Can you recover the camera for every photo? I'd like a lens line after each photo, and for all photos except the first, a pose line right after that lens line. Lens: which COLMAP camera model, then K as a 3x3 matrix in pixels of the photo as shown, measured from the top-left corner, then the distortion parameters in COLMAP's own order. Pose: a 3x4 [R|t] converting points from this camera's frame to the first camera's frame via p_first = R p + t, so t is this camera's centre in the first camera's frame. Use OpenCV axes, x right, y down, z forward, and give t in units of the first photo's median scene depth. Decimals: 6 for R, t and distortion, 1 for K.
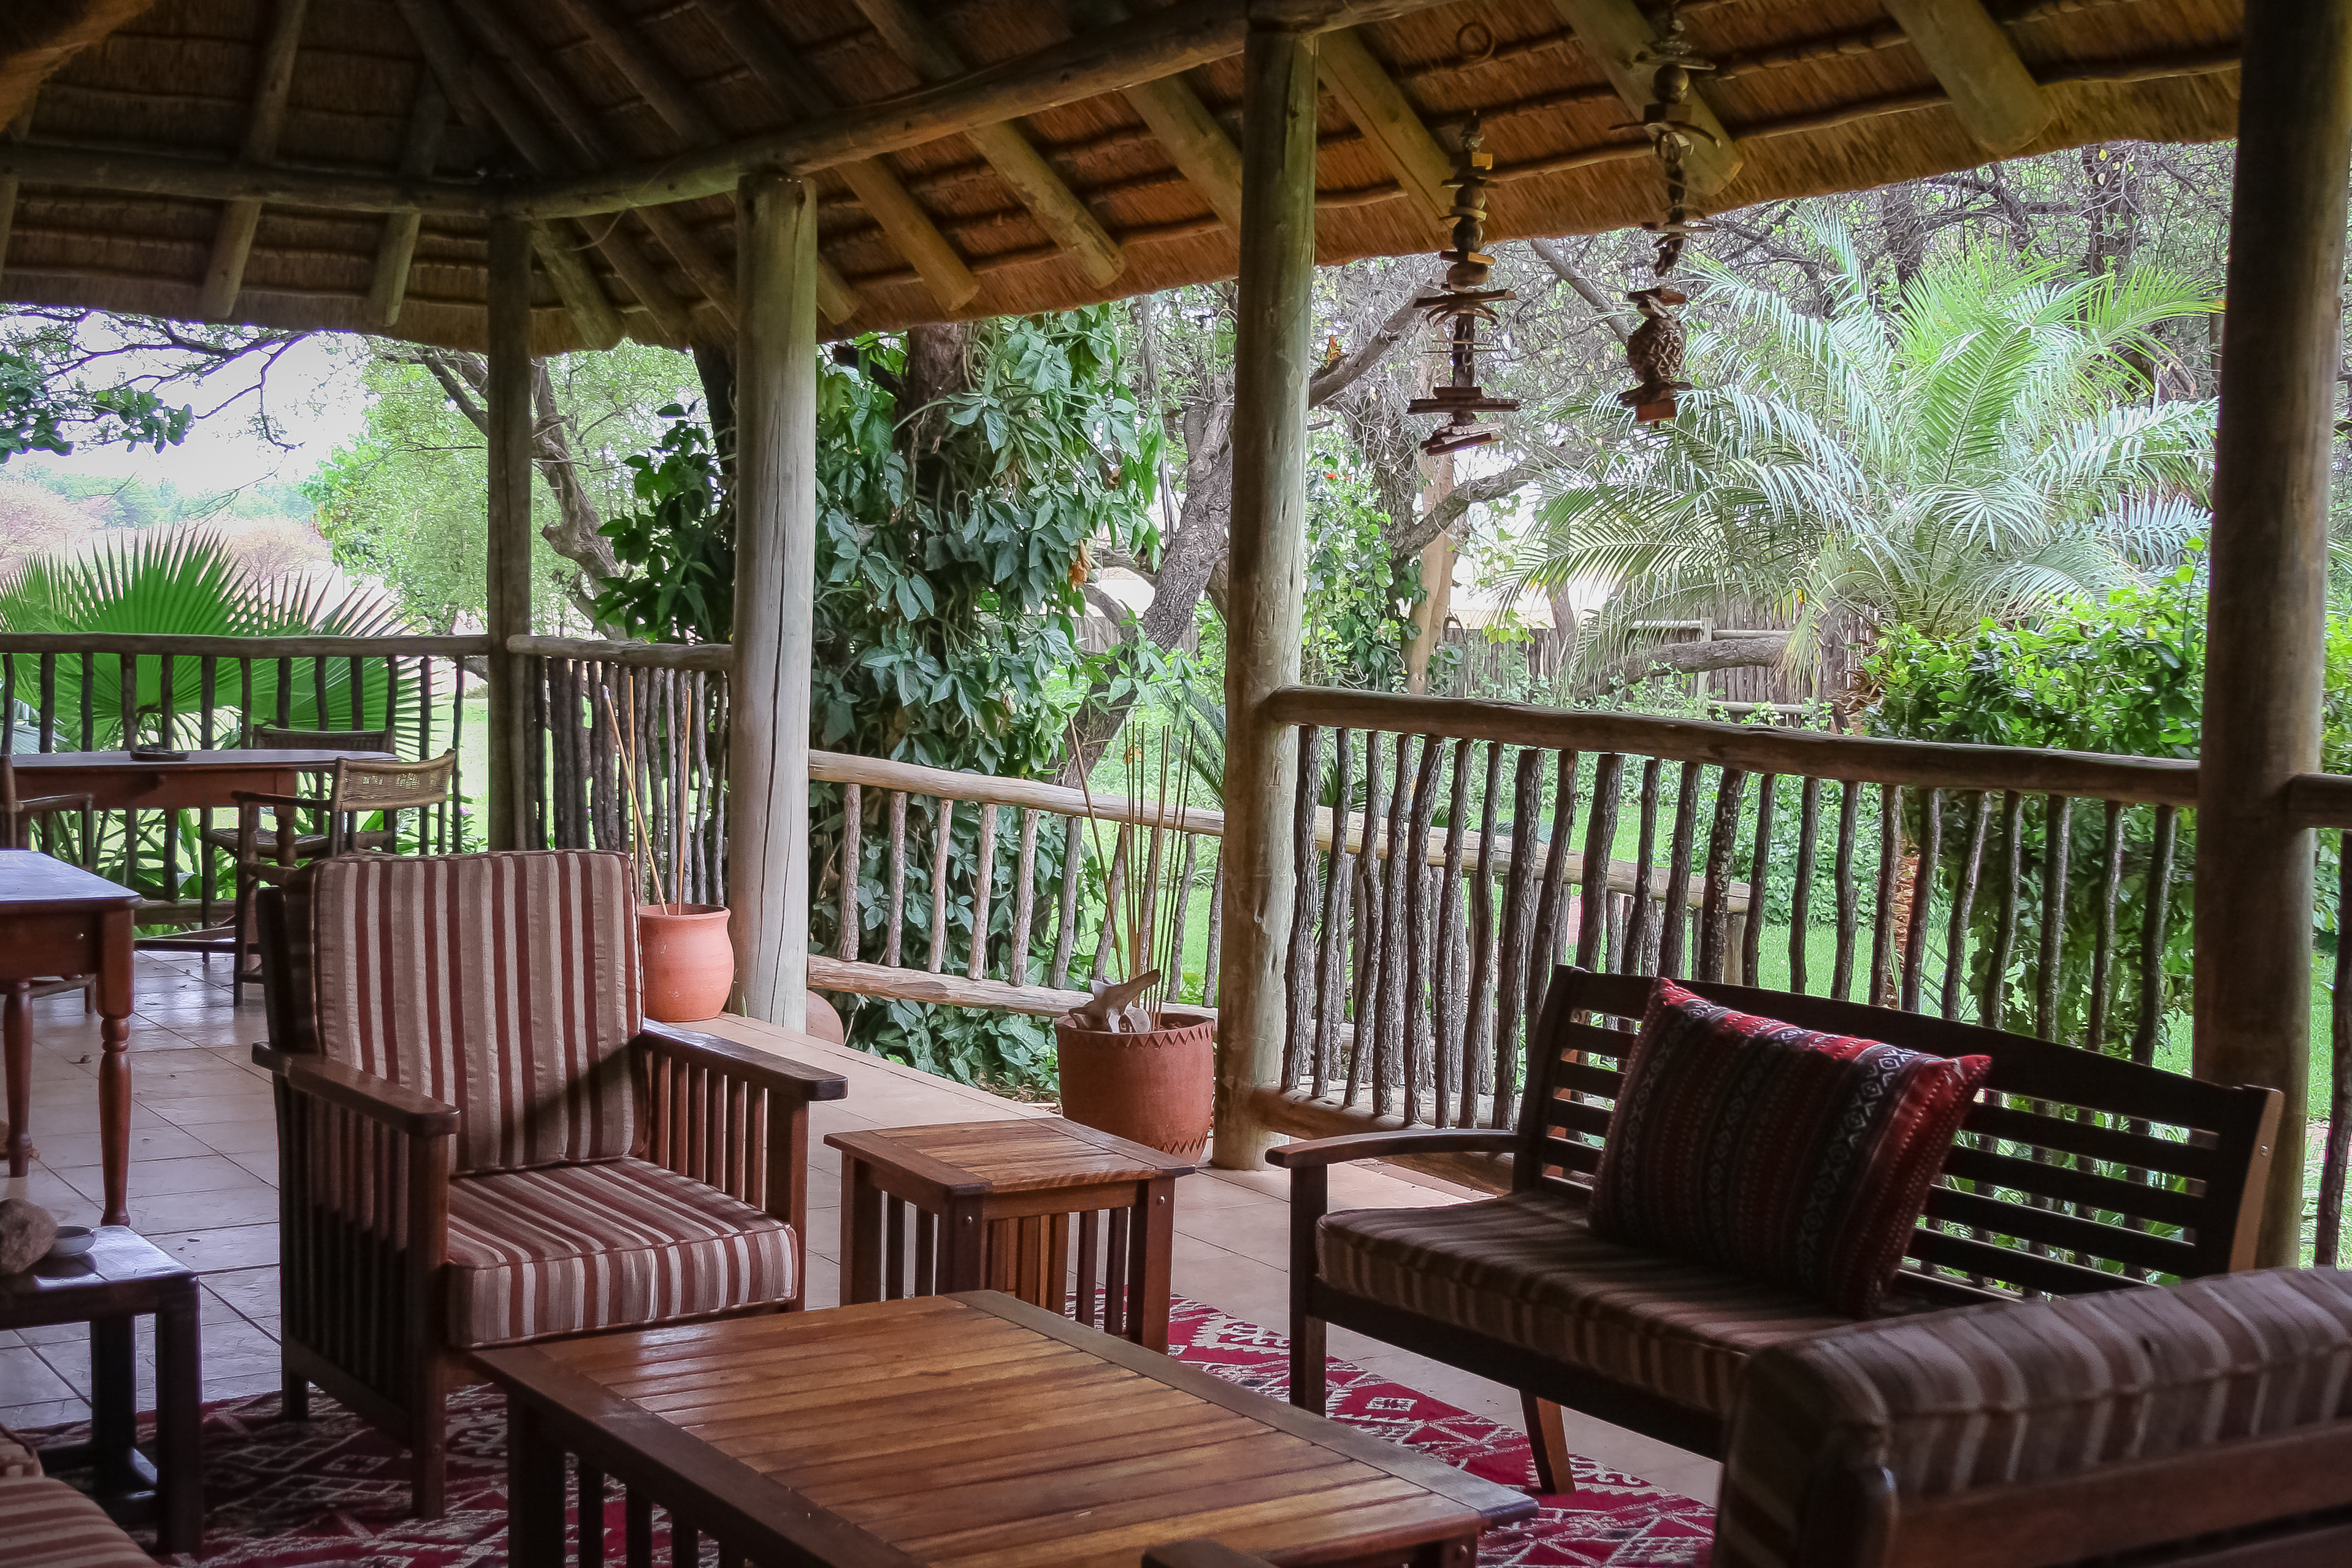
lens RADIAL K [[3130.3, 0, 1177.8], [0, 3130.3, 796.3], [0, 0, 1]] dist [-0.012274, 0.053696]
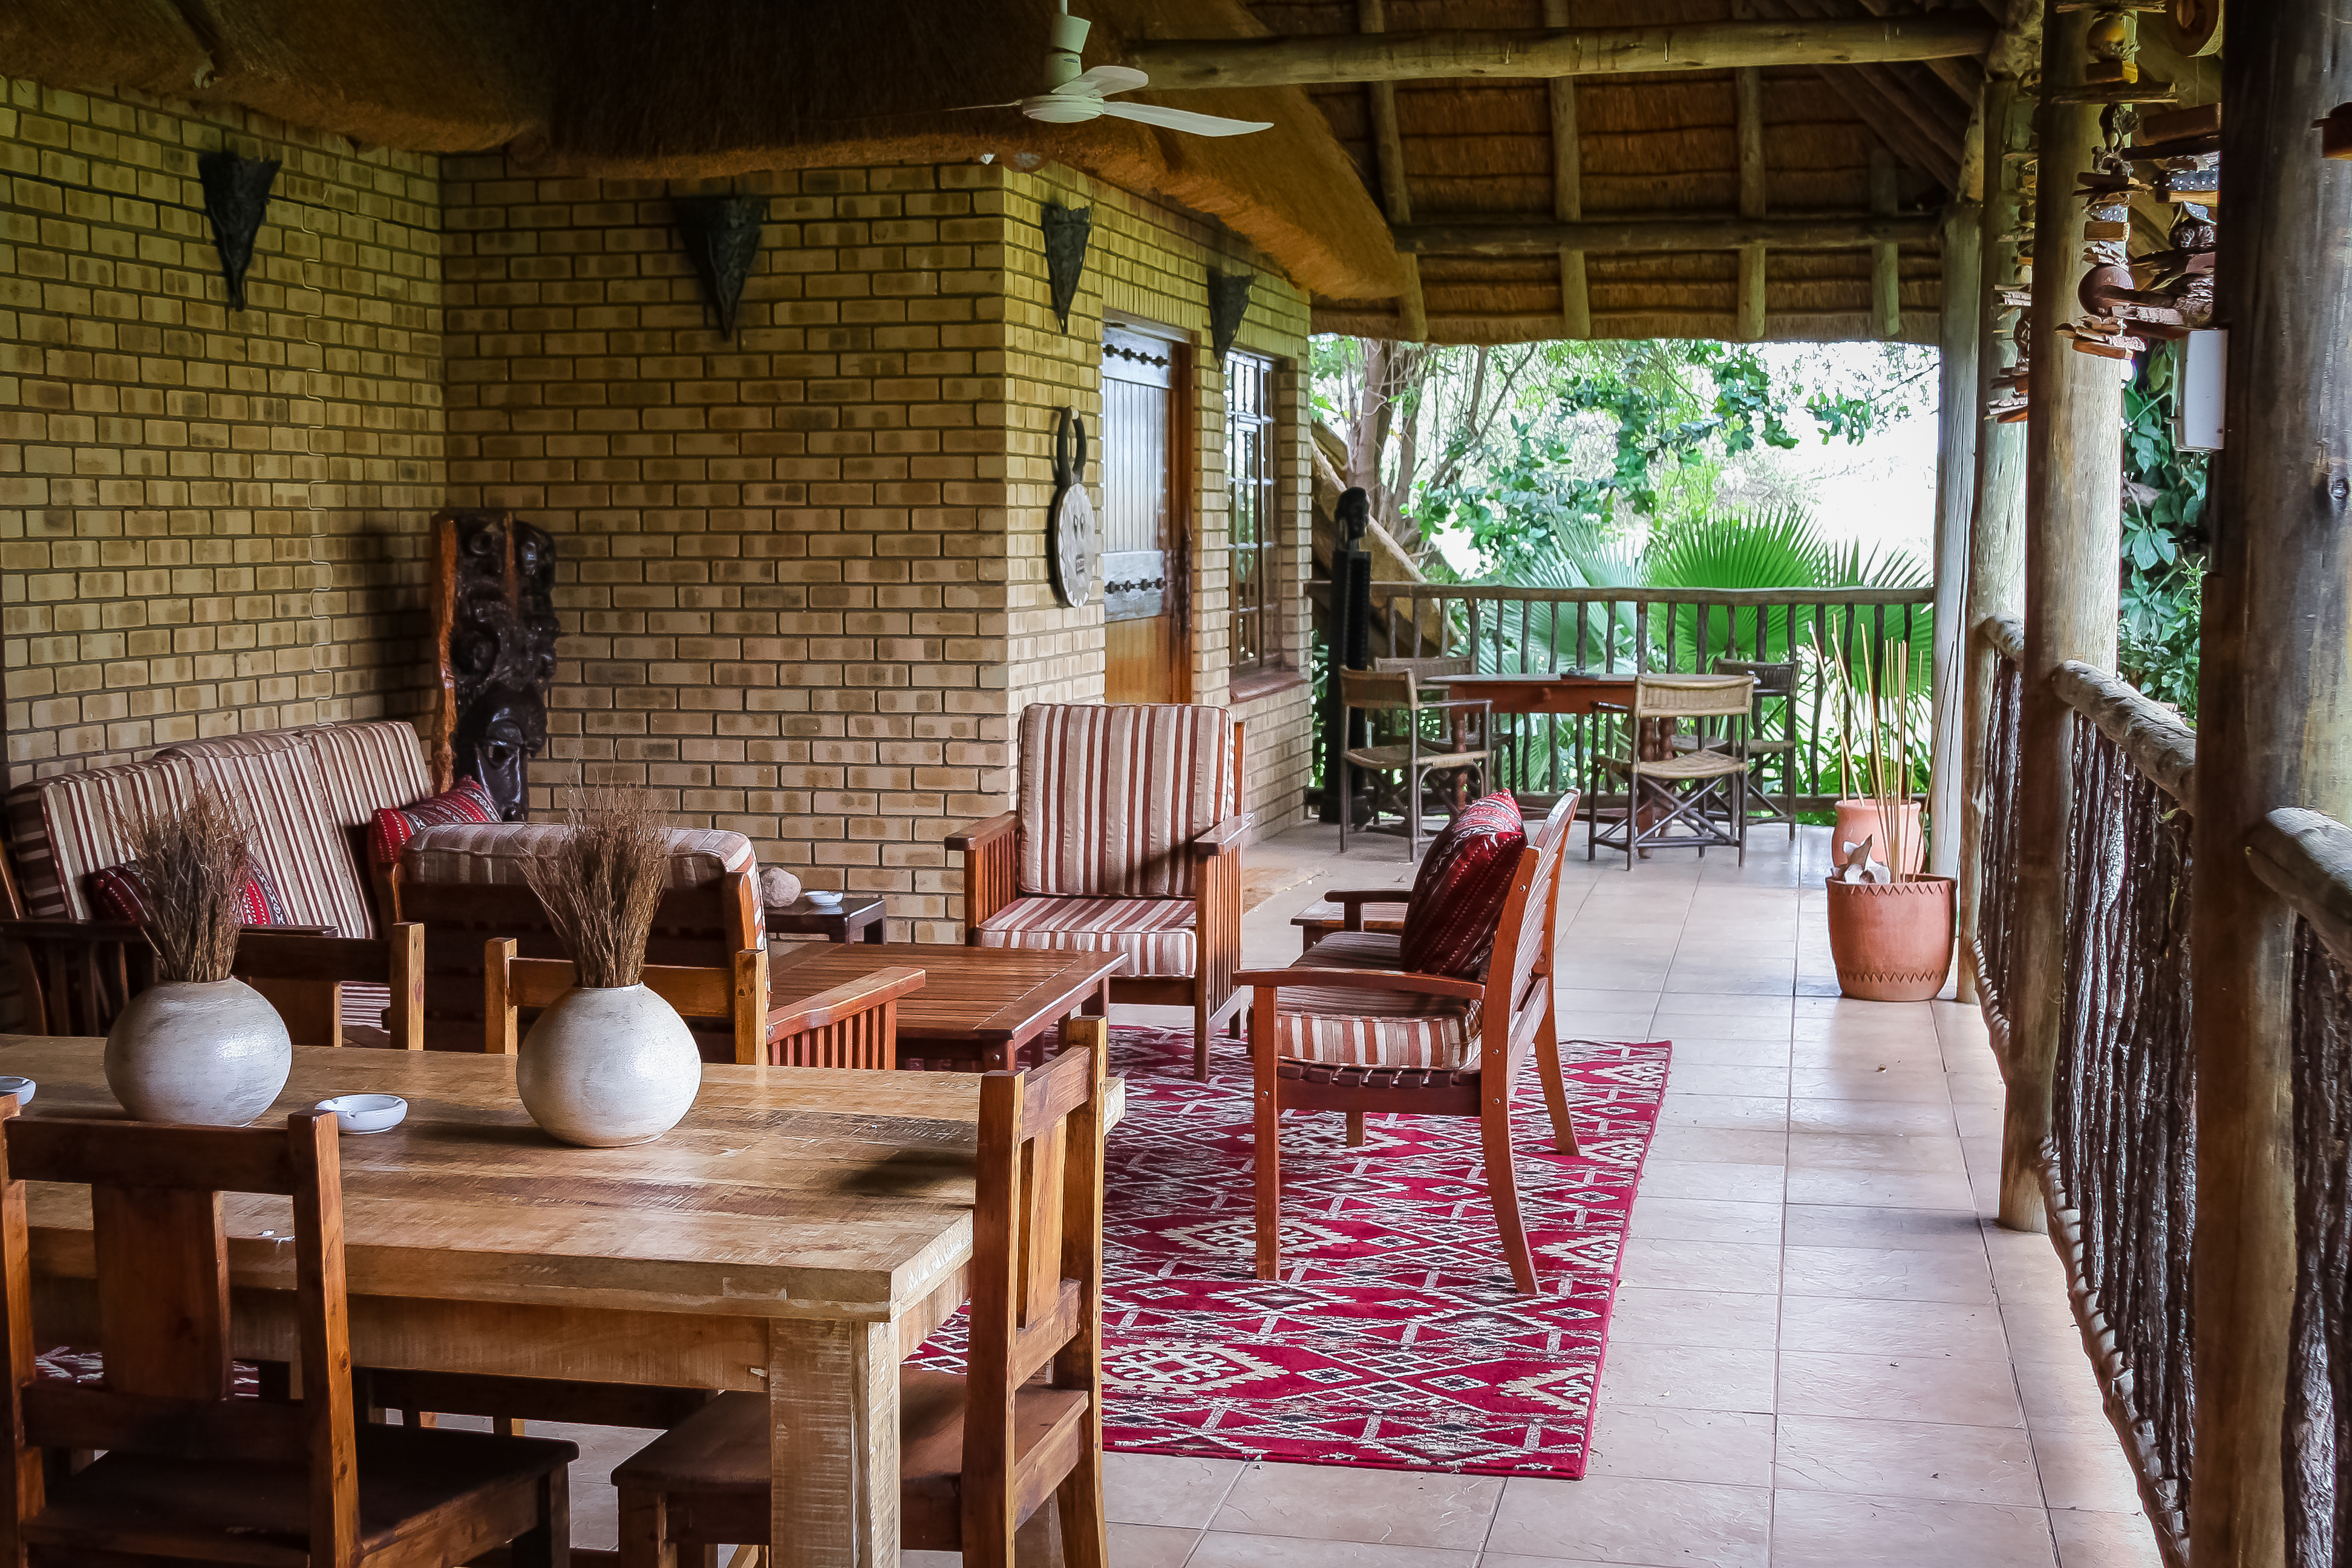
lens RADIAL K [[3125.4, 0, 1144.6], [0, 3125.4, 810.7], [0, 0, 1]] dist [-0.022768, 0.072934]
pose [[0.703762, 0.038591, -0.709387, 0.445633], [-0.030724, 0.999243, 0.023879, 0.016254], [0.709771, 0.004990, 0.704415, -0.070646]]
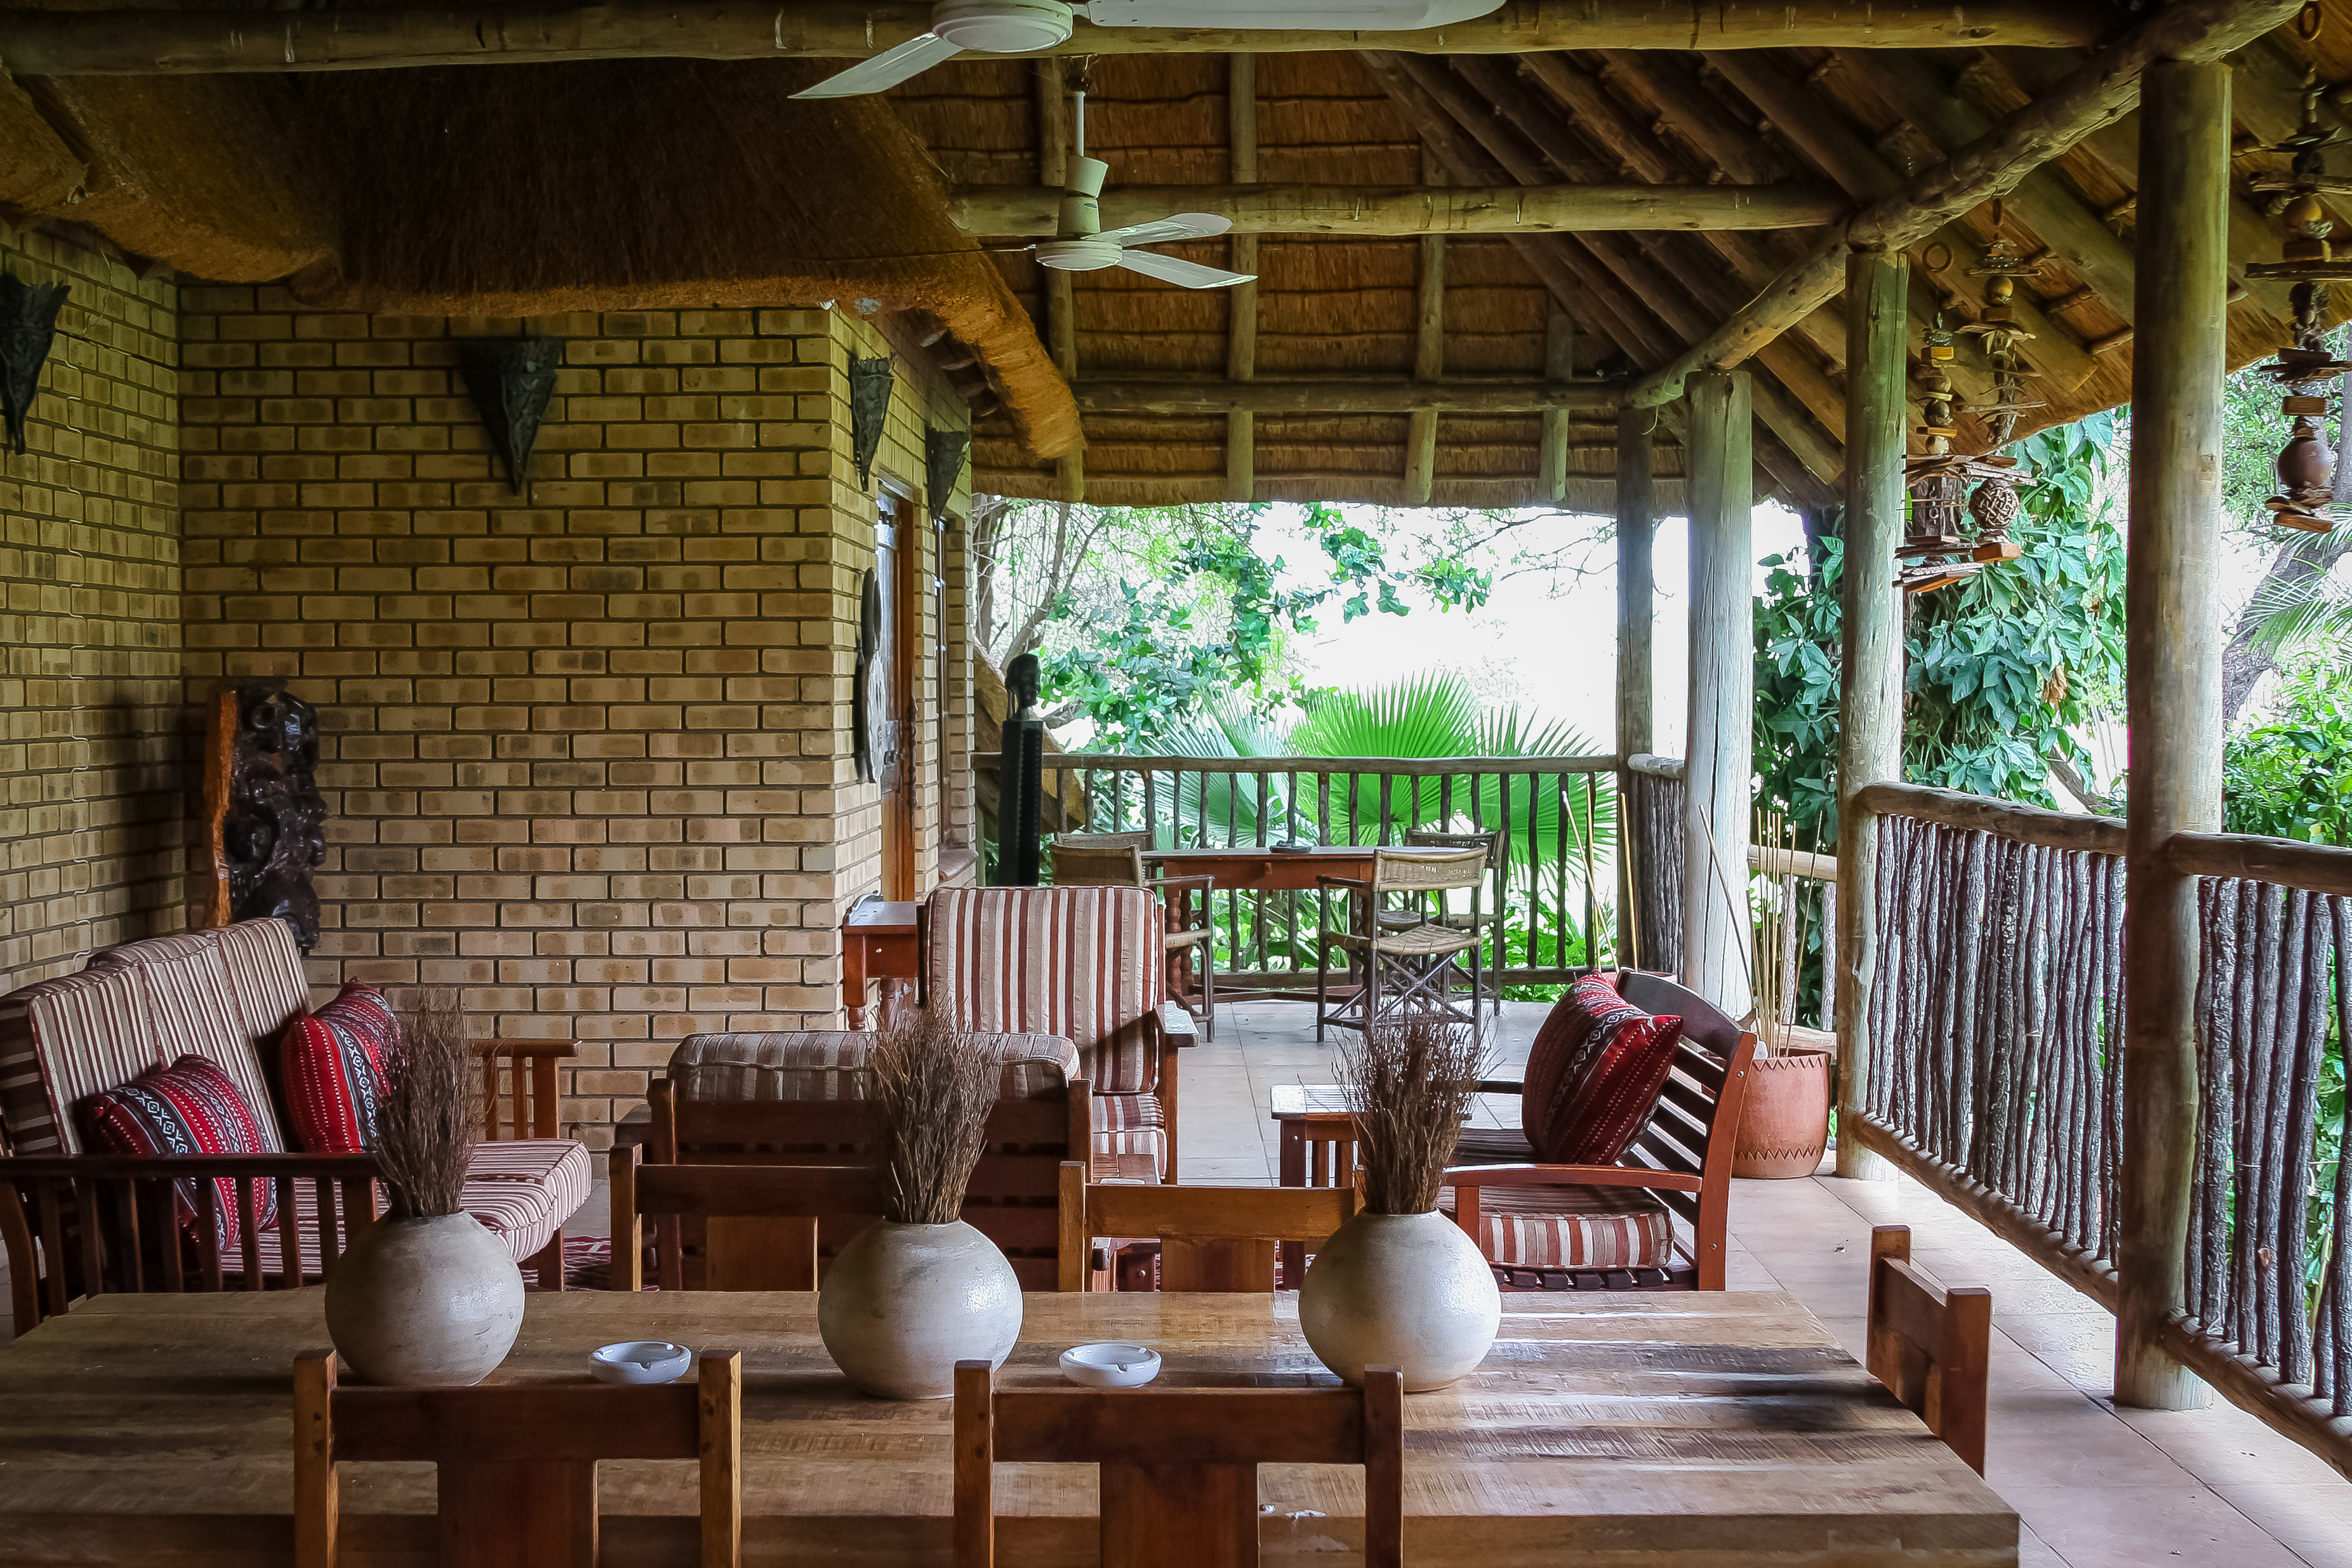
lens RADIAL K [[3285.3, 0, 1176.0], [0, 3285.3, 784.0], [0, 0, 1]] dist [-0.009865, 0.044080]
pose [[0.842324, -0.011471, -0.538850, 0.328473], [-0.014437, 0.998935, -0.043832, 0.017607], [0.538779, 0.044700, 0.841260, -0.152177]]
